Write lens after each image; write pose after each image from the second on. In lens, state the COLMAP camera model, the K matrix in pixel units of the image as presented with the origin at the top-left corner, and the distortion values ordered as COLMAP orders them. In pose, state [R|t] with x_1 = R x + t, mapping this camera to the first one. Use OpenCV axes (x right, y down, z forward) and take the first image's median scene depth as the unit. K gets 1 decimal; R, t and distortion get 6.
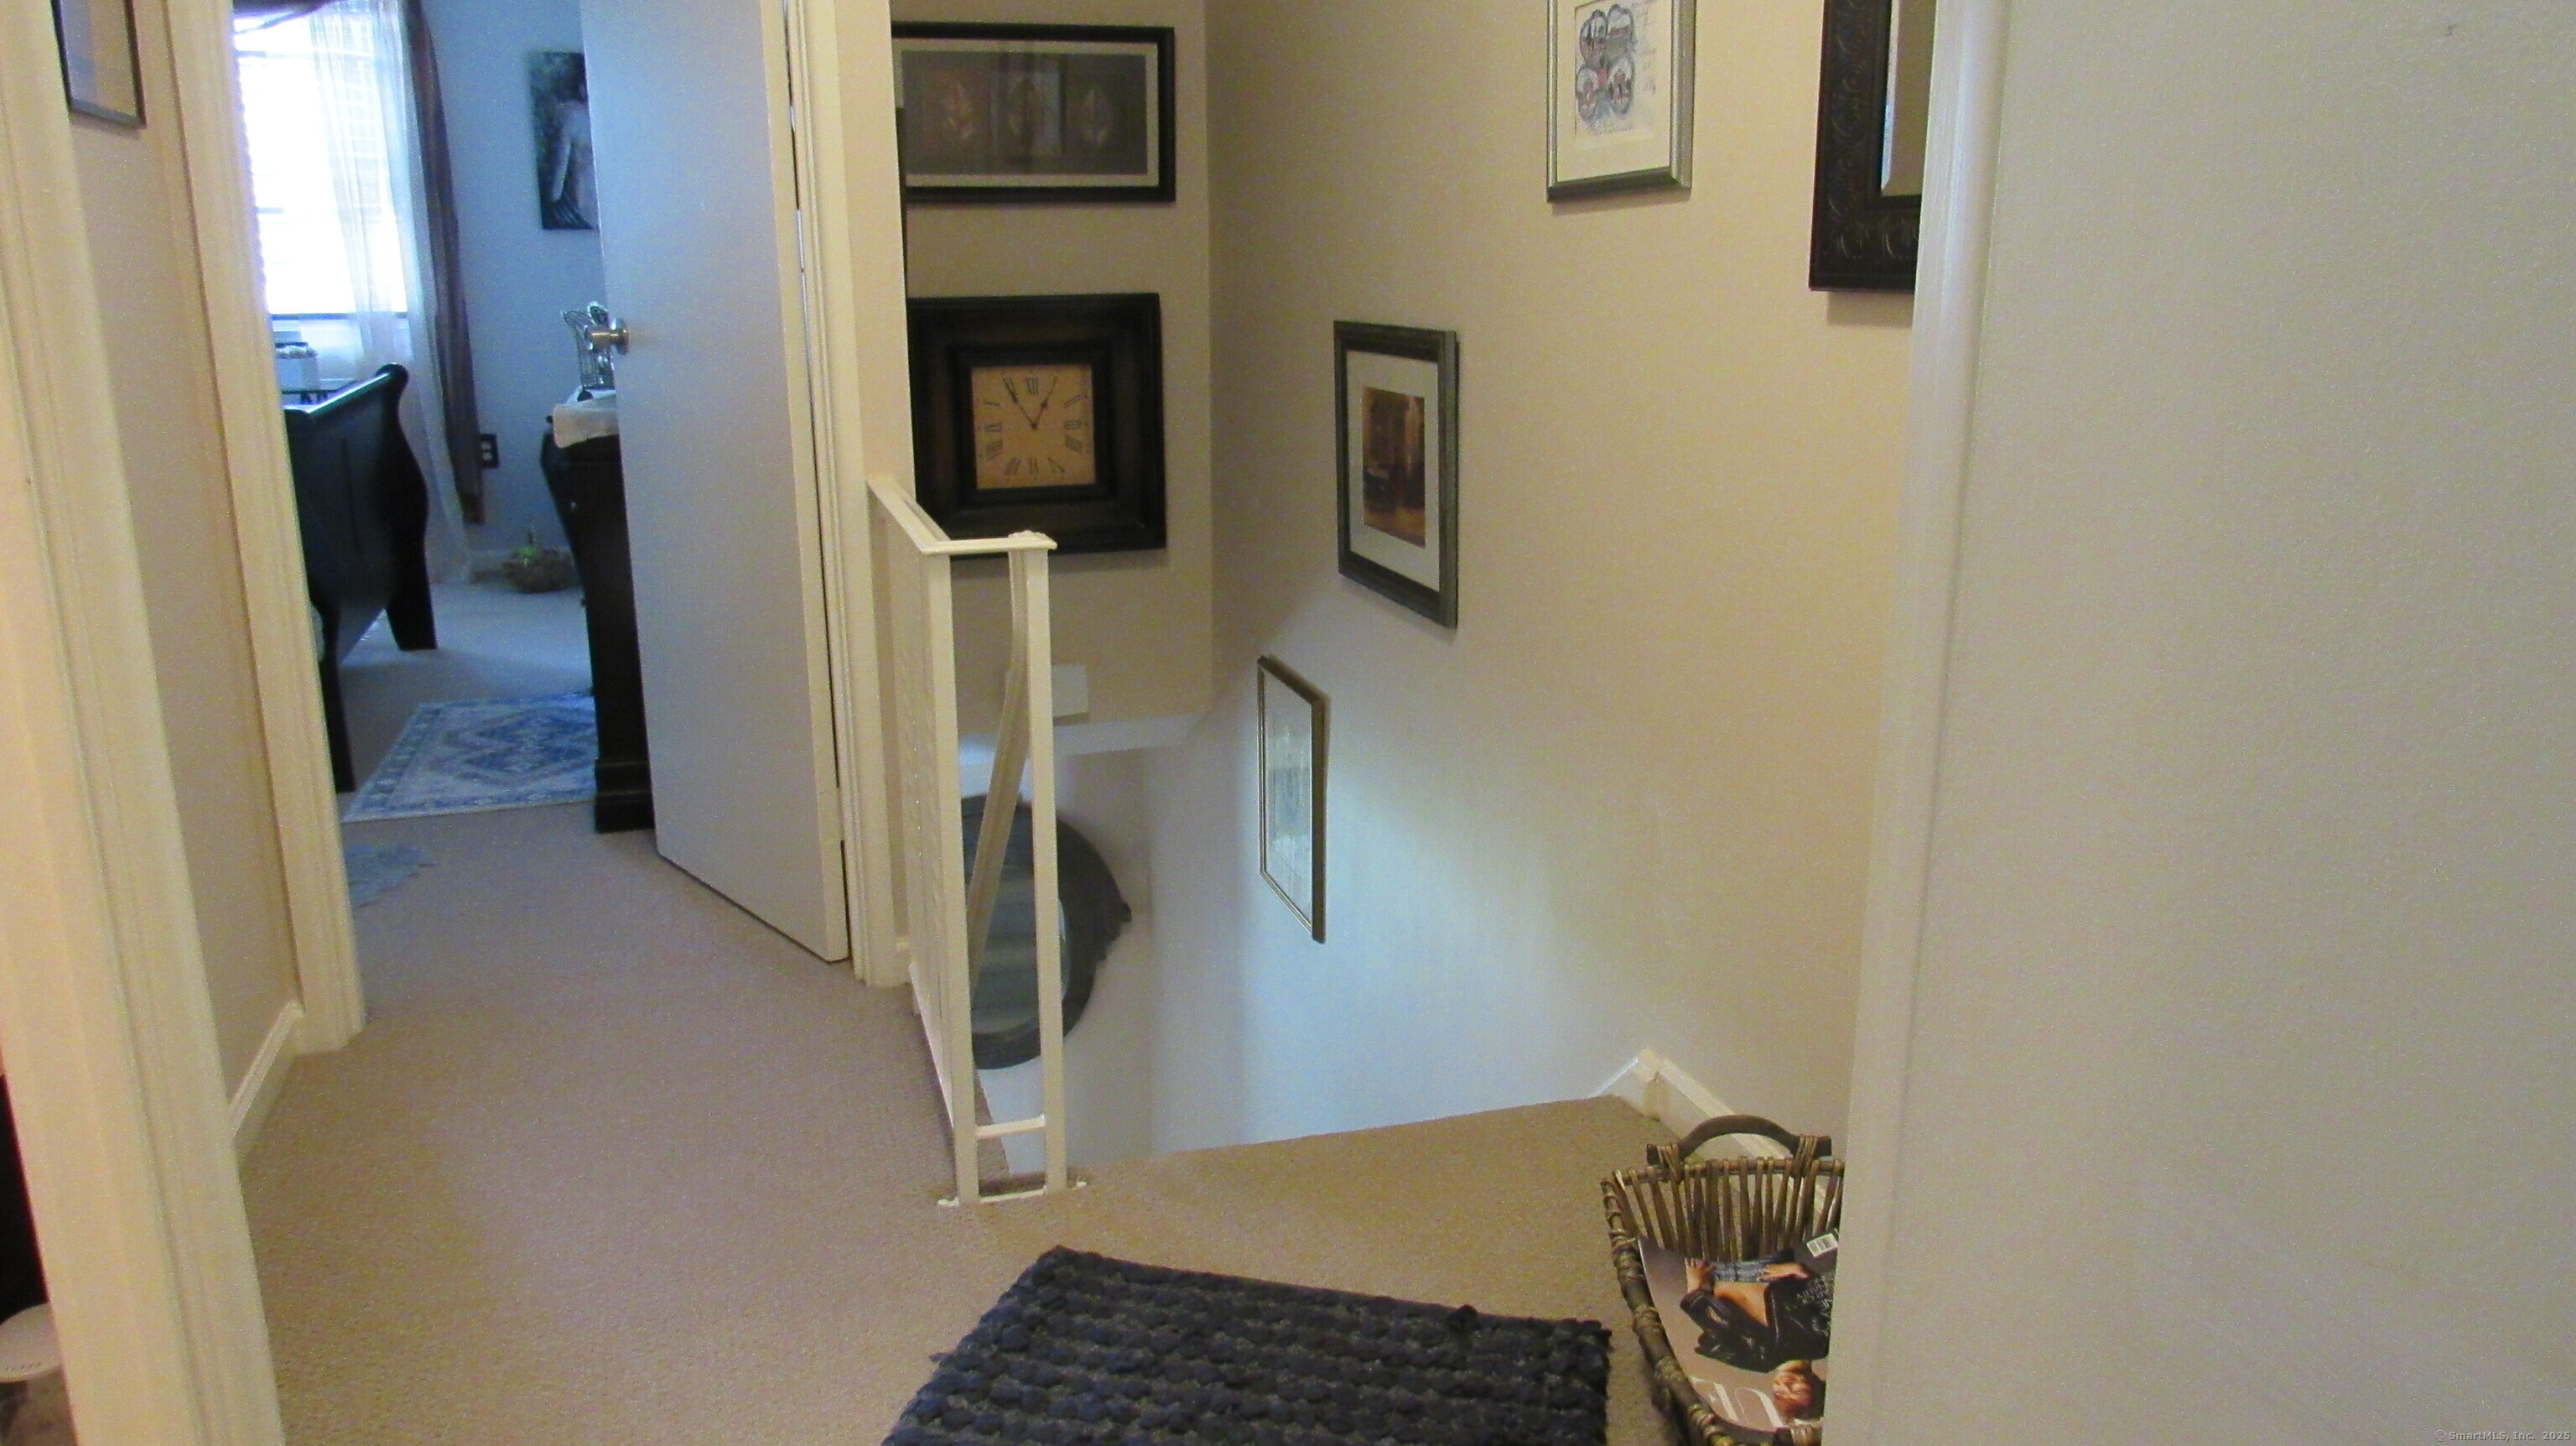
lens RADIAL K [[1837.4, 0, 1283.0], [0, 1837.4, 727.0], [0, 0, 1]] dist [-0.024299, -0.000159]
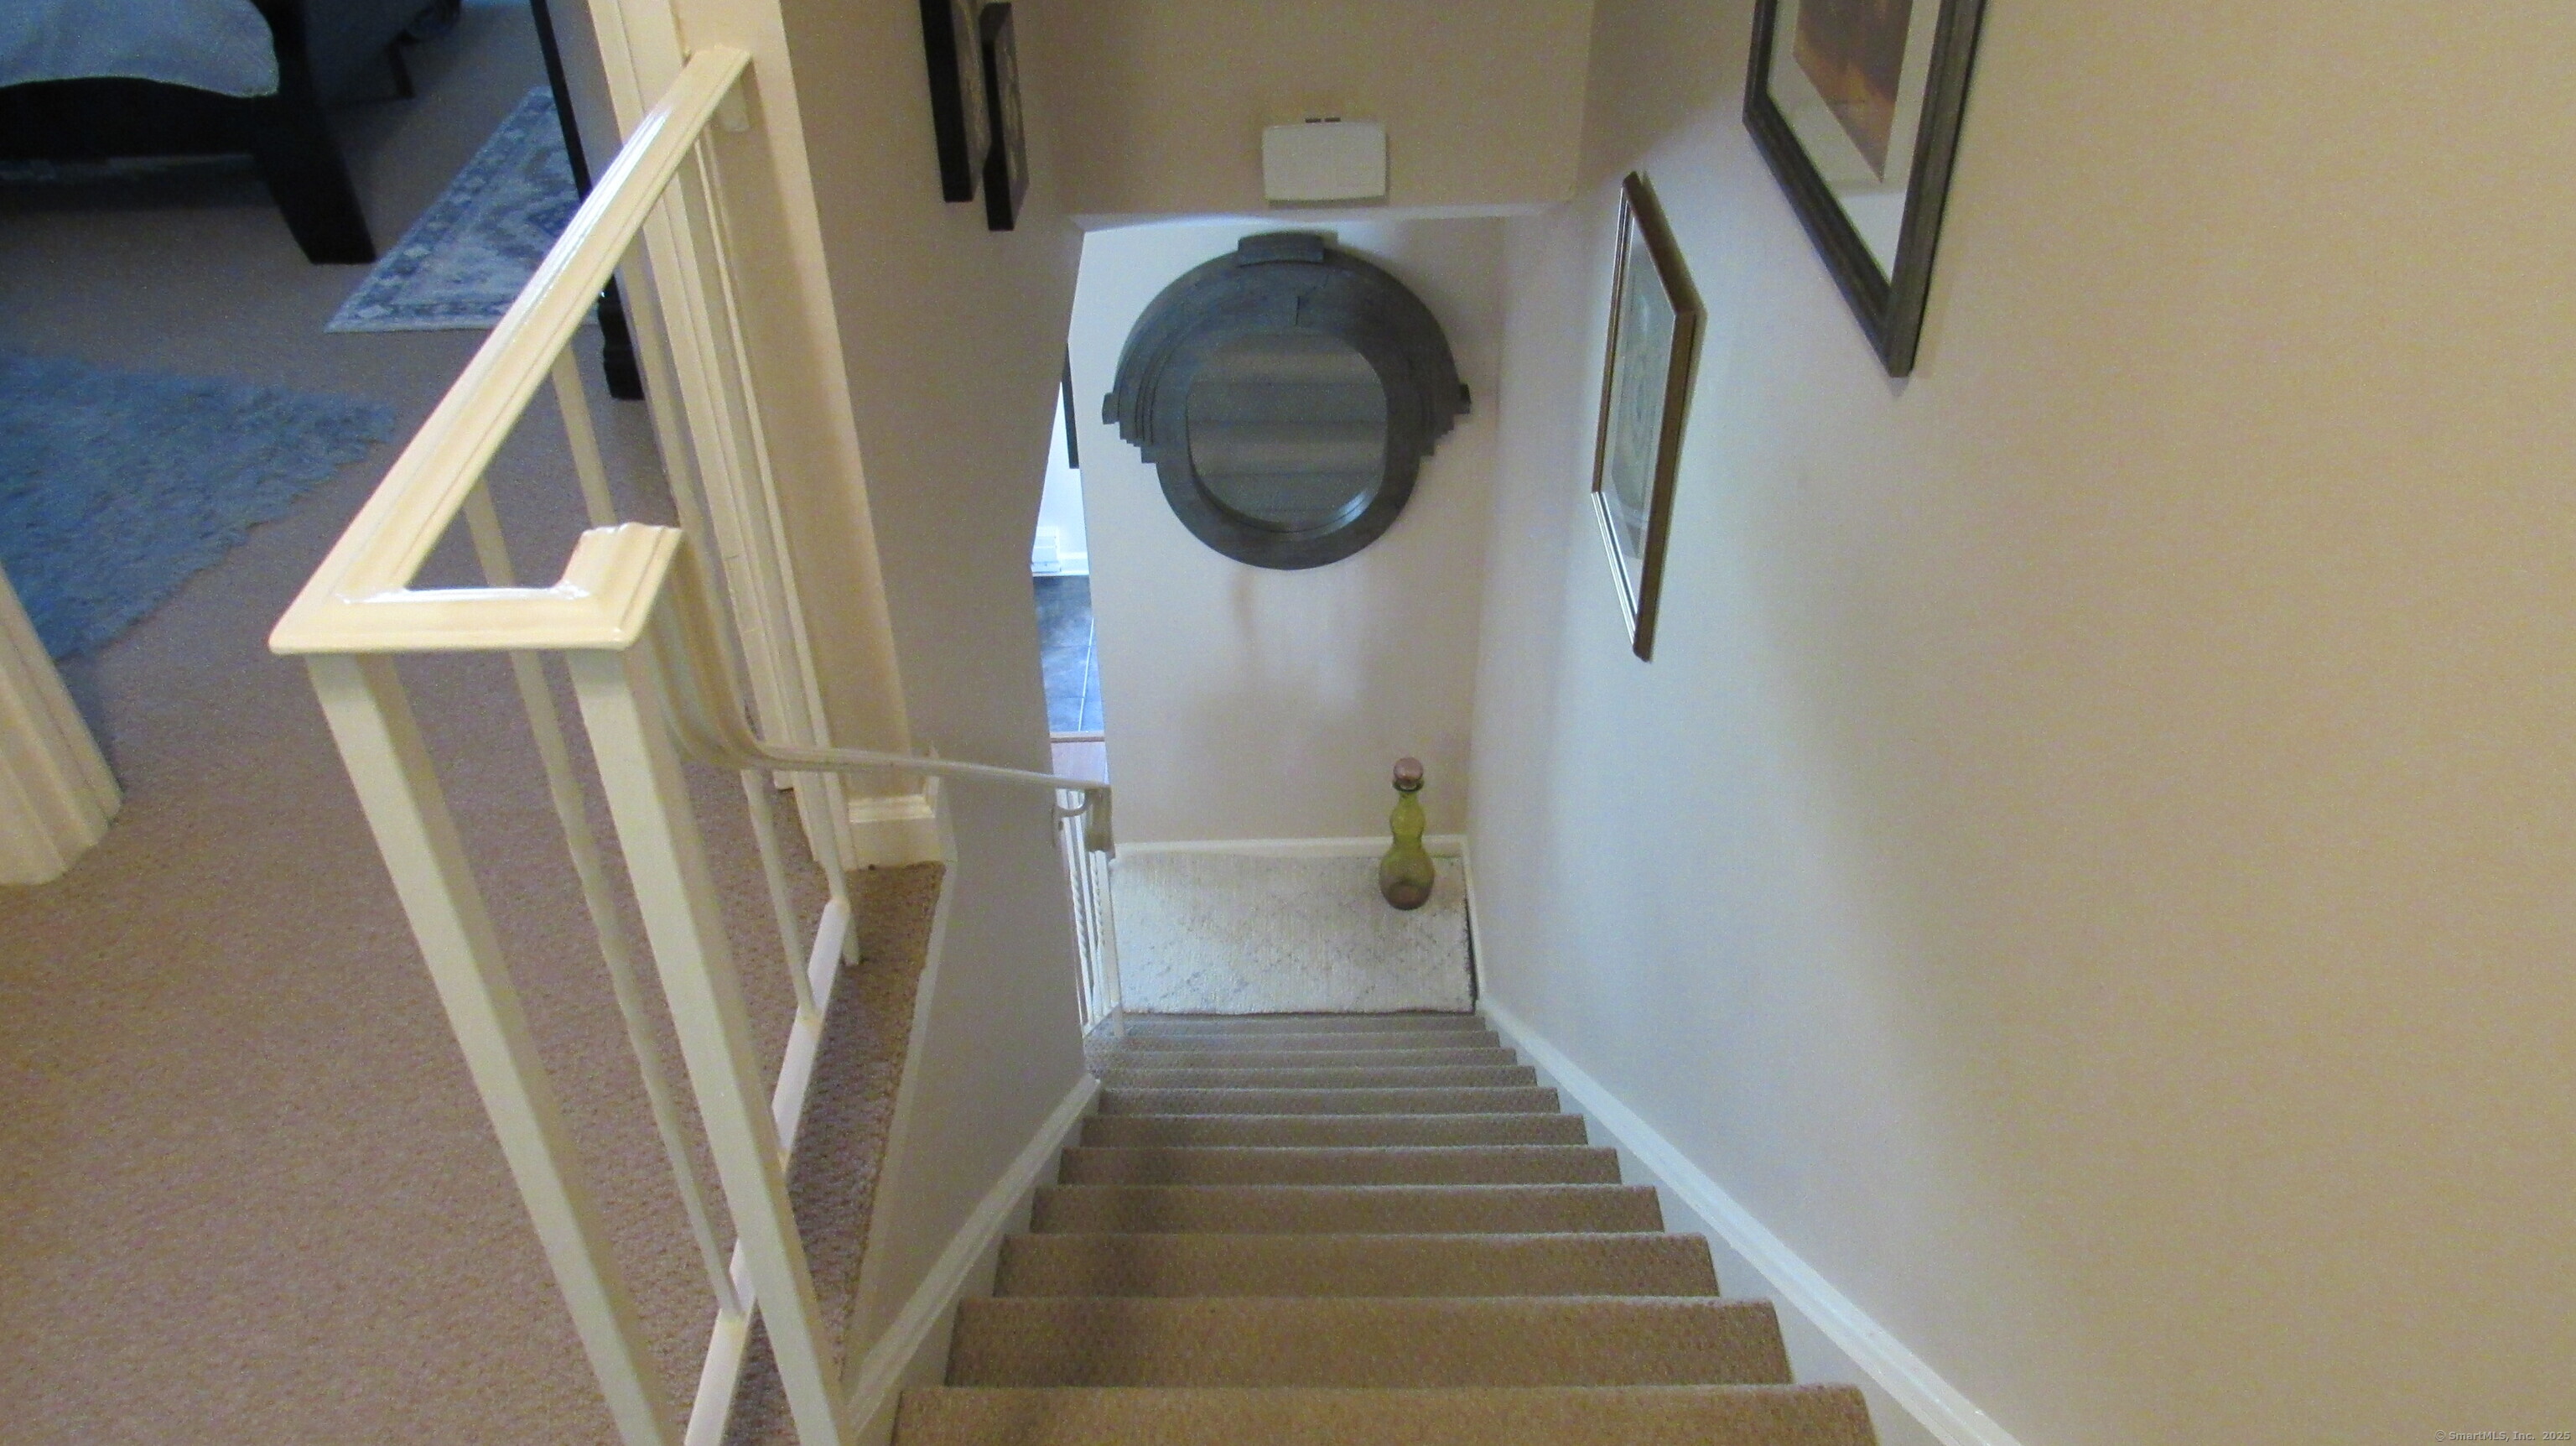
lens RADIAL K [[1837.4, 0, 1283.0], [0, 1837.4, 727.0], [0, 0, 1]] dist [-0.024299, -0.000159]
pose [[0.961833, 0.166587, -0.217087, 0.038291], [-0.062472, 0.906065, 0.418502, -0.115815], [0.266412, -0.388967, 0.881890, 0.331417]]
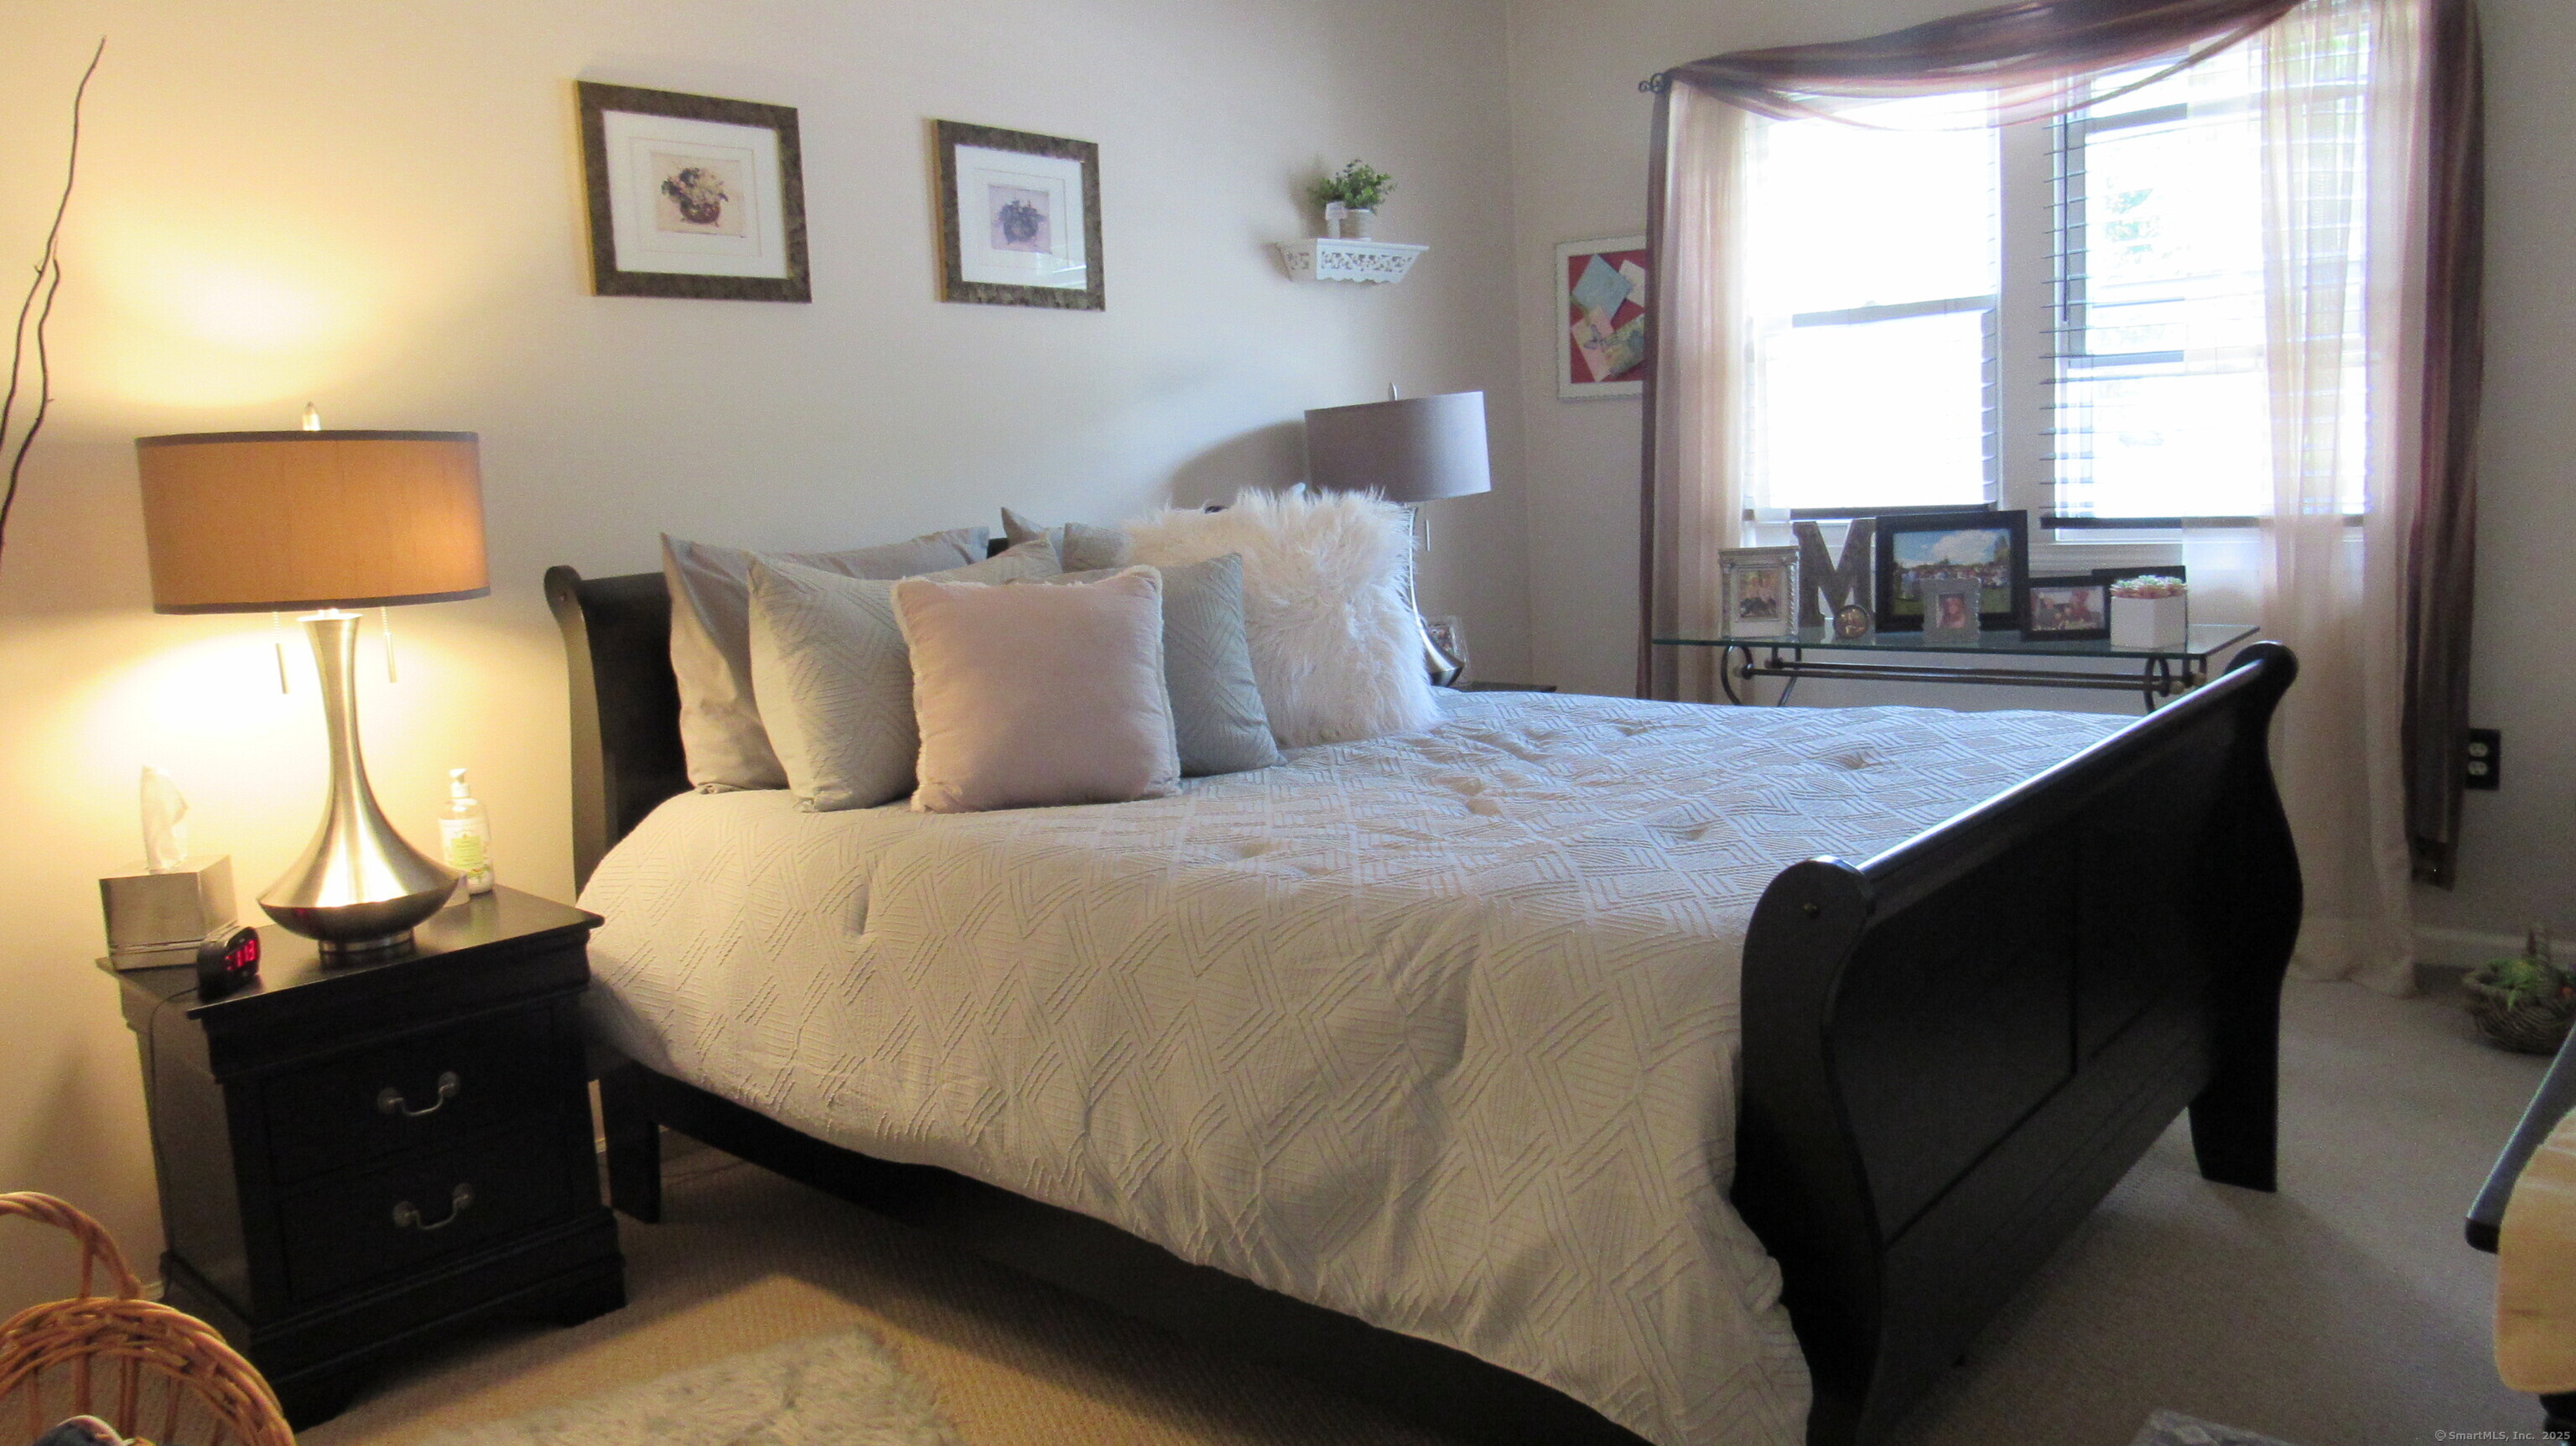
lens RADIAL K [[1837.4, 0, 1283.0], [0, 1837.4, 727.0], [0, 0, 1]] dist [-0.024299, -0.000159]
pose [[0.522032, 0.099253, -0.847131, -0.231338], [-0.162050, 0.986657, 0.015739, -0.162784], [0.837390, 0.129062, 0.531151, 0.587240]]
